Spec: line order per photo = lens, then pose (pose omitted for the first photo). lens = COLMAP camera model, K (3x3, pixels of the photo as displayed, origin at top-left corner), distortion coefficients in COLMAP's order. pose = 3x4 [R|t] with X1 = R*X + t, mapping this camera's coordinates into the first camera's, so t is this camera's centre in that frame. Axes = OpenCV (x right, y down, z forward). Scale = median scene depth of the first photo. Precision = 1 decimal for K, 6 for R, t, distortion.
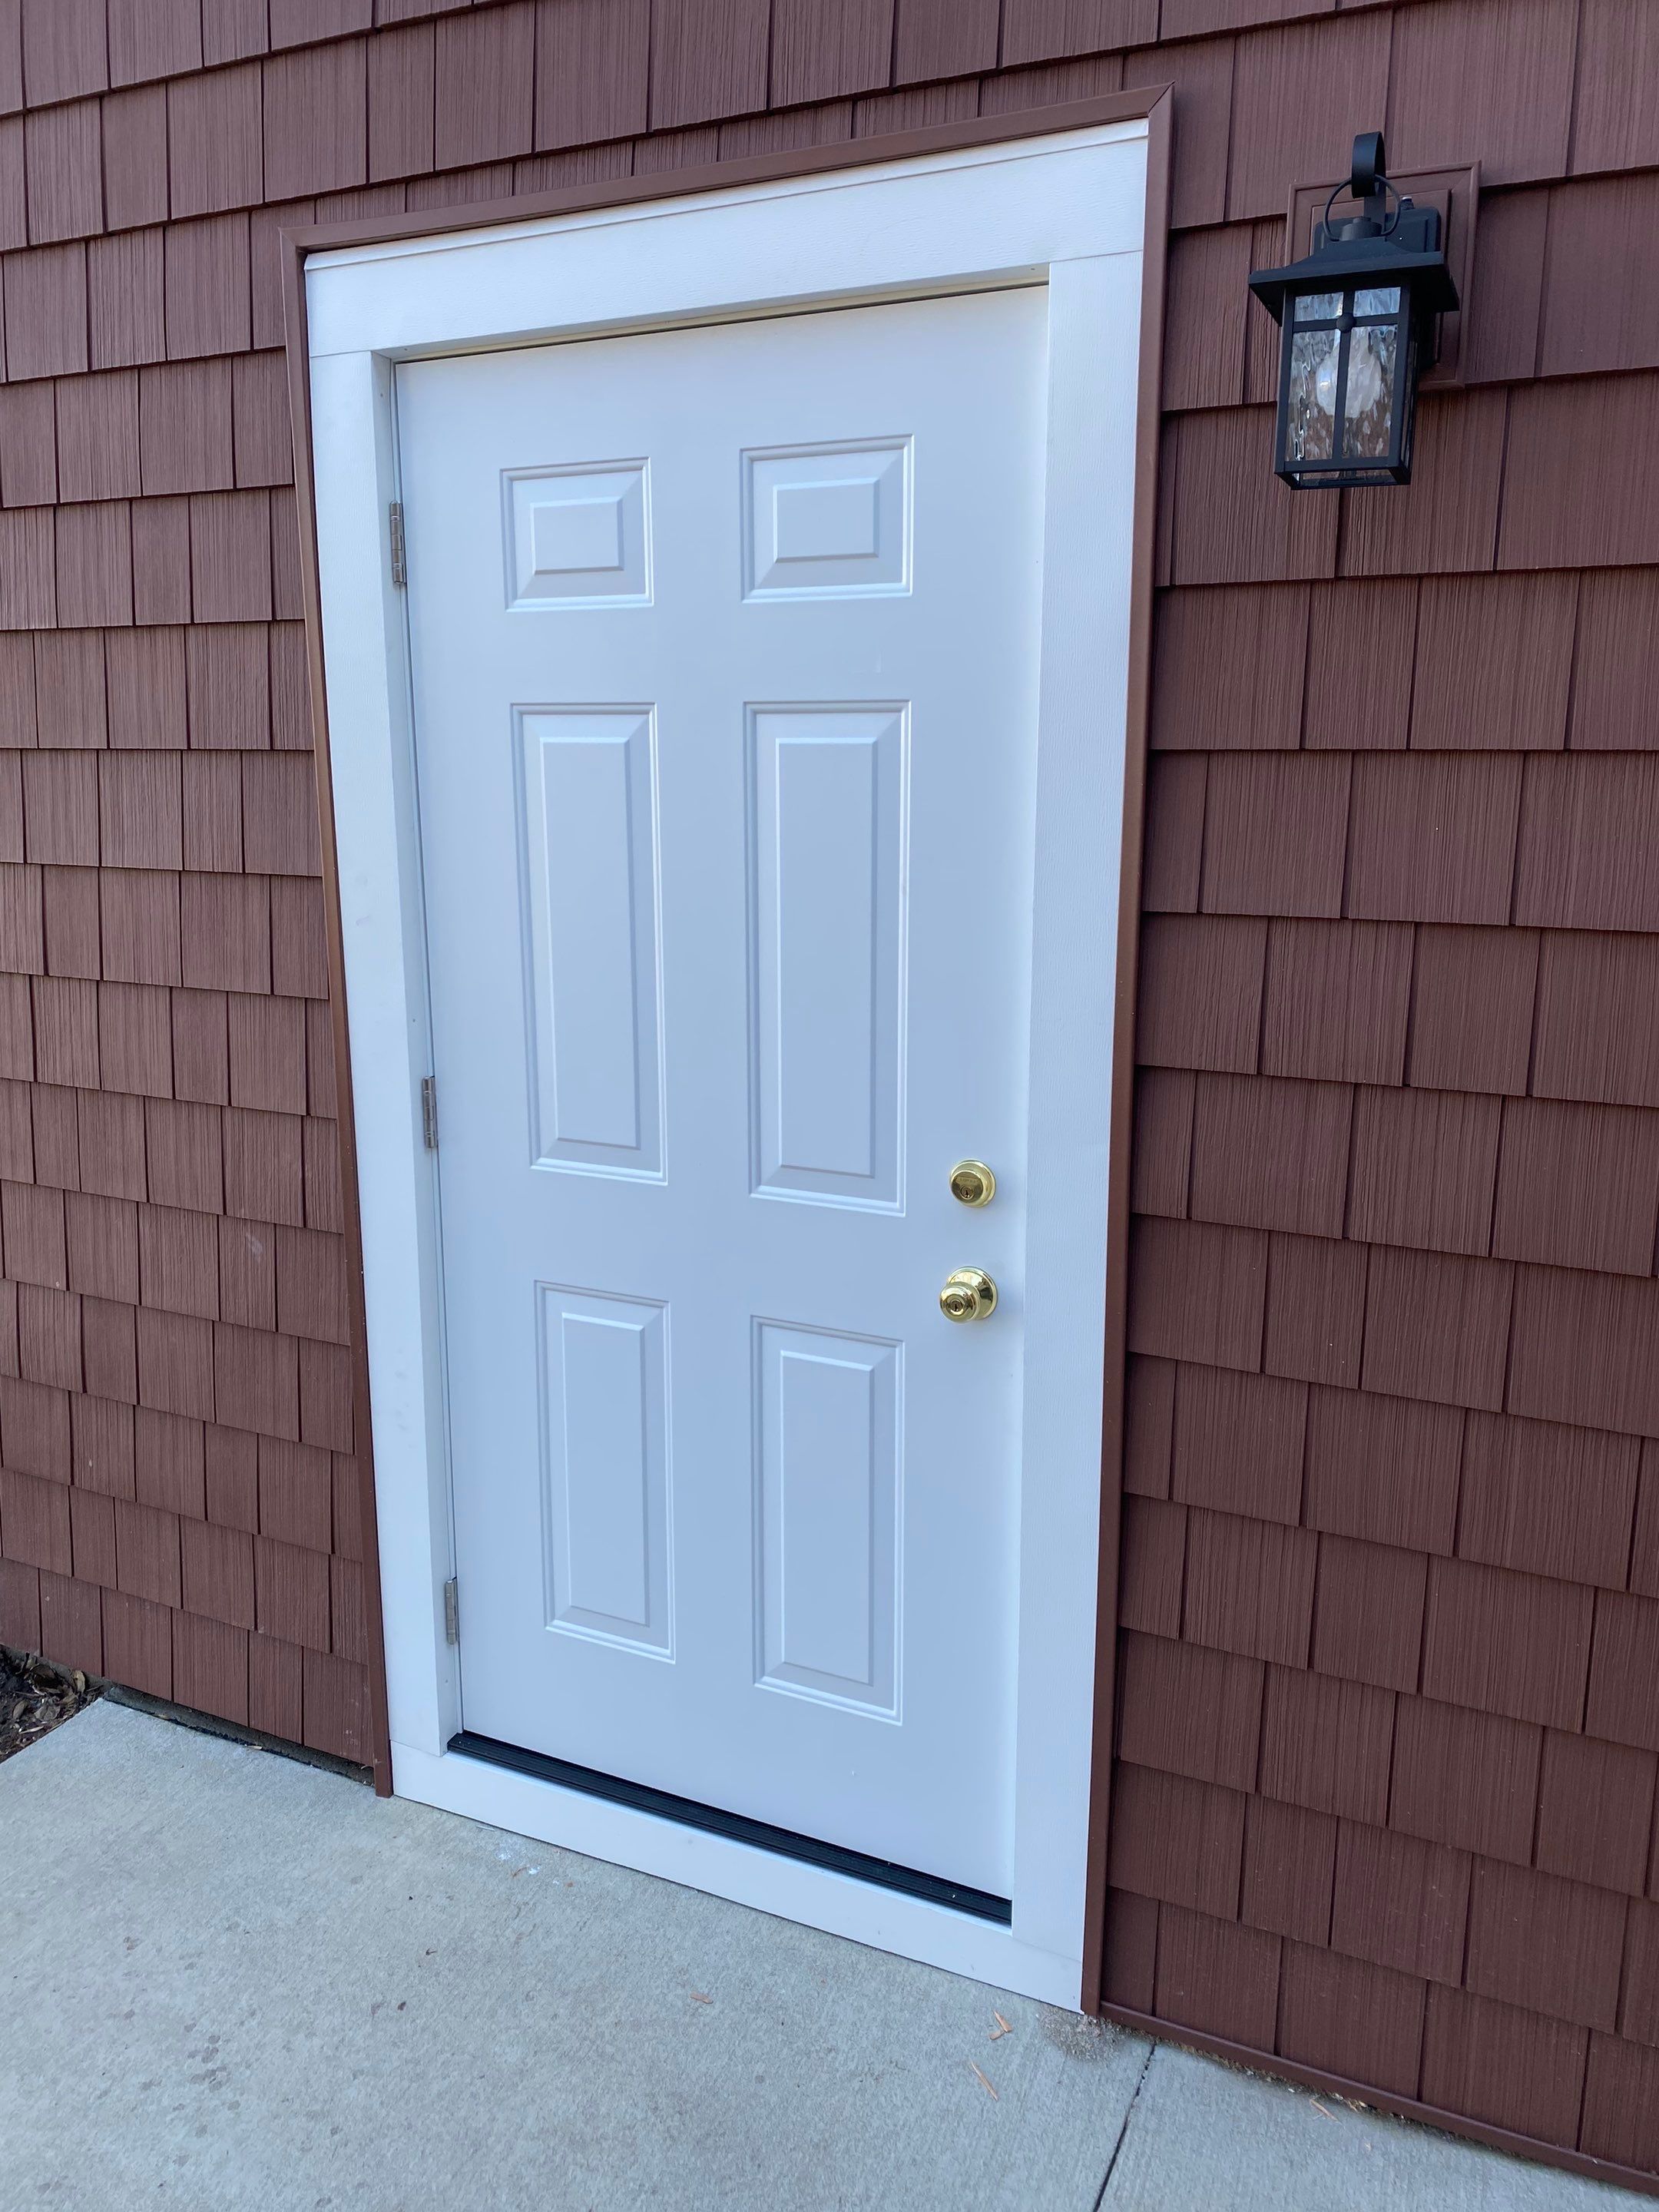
lens RADIAL K [[1674.9, 0, 822.8], [0, 1674.9, 1091.5], [0, 0, 1]] dist [0.036899, -0.028754]
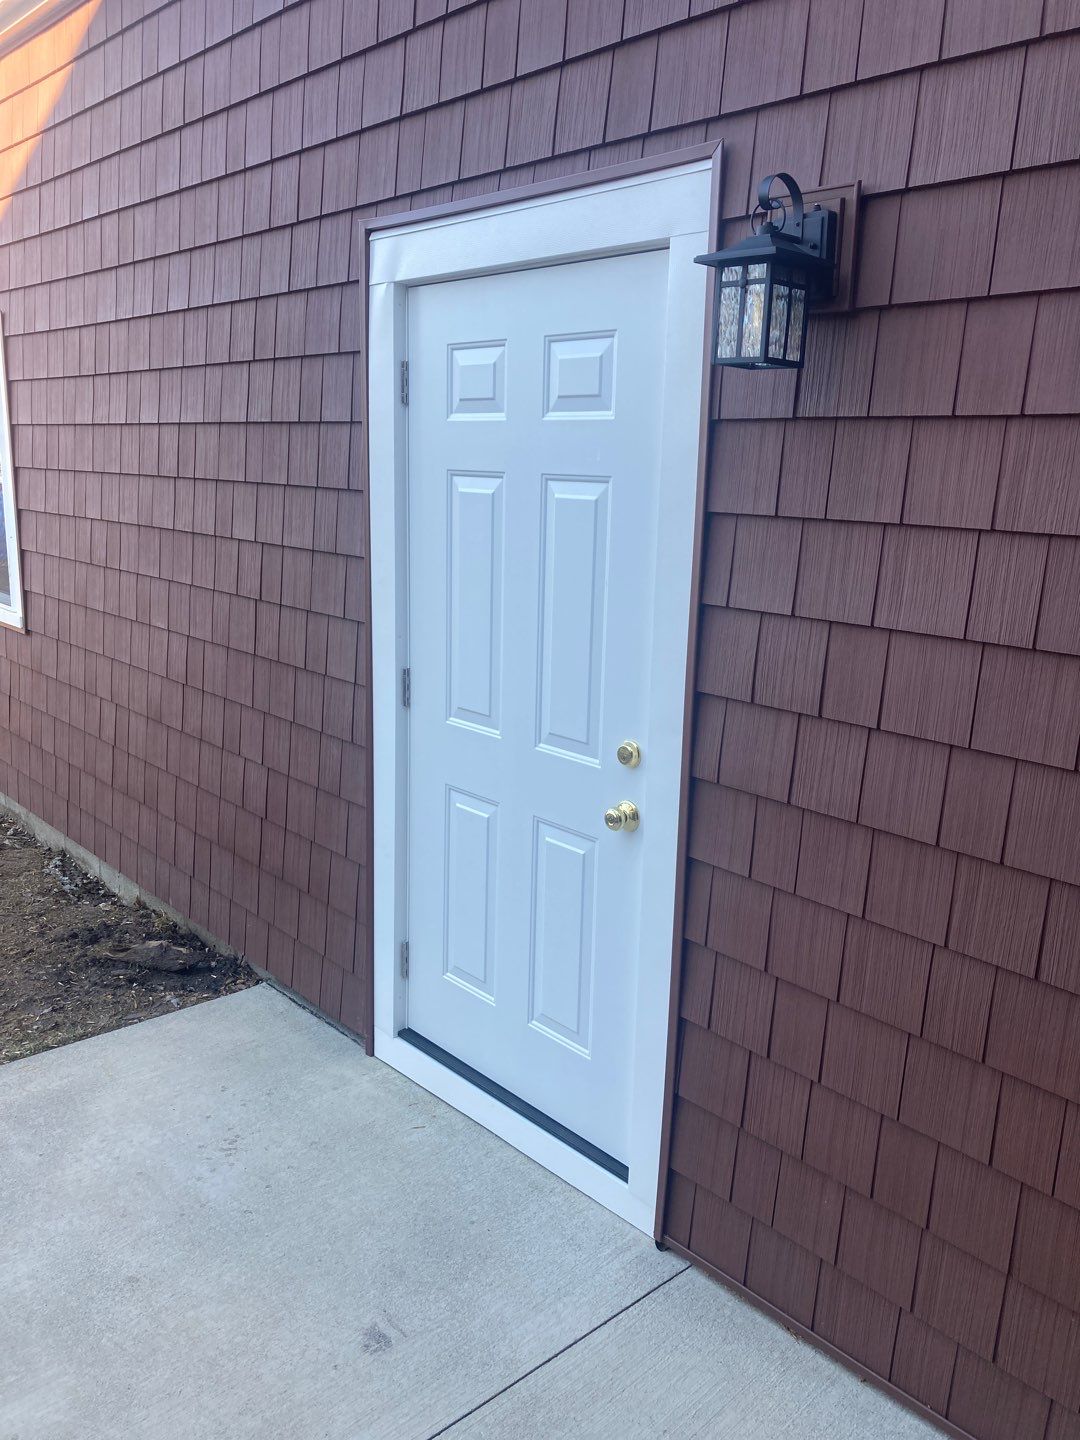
lens RADIAL K [[1180.2, 0, 547.6], [0, 1180.2, 718.2], [0, 0, 1]] dist [0.025363, -0.016625]
pose [[0.925228, 0.105028, -0.364585, 0.455383], [-0.102667, 0.994378, 0.025912, -0.003697], [0.365257, 0.013456, 0.930810, -0.179827]]
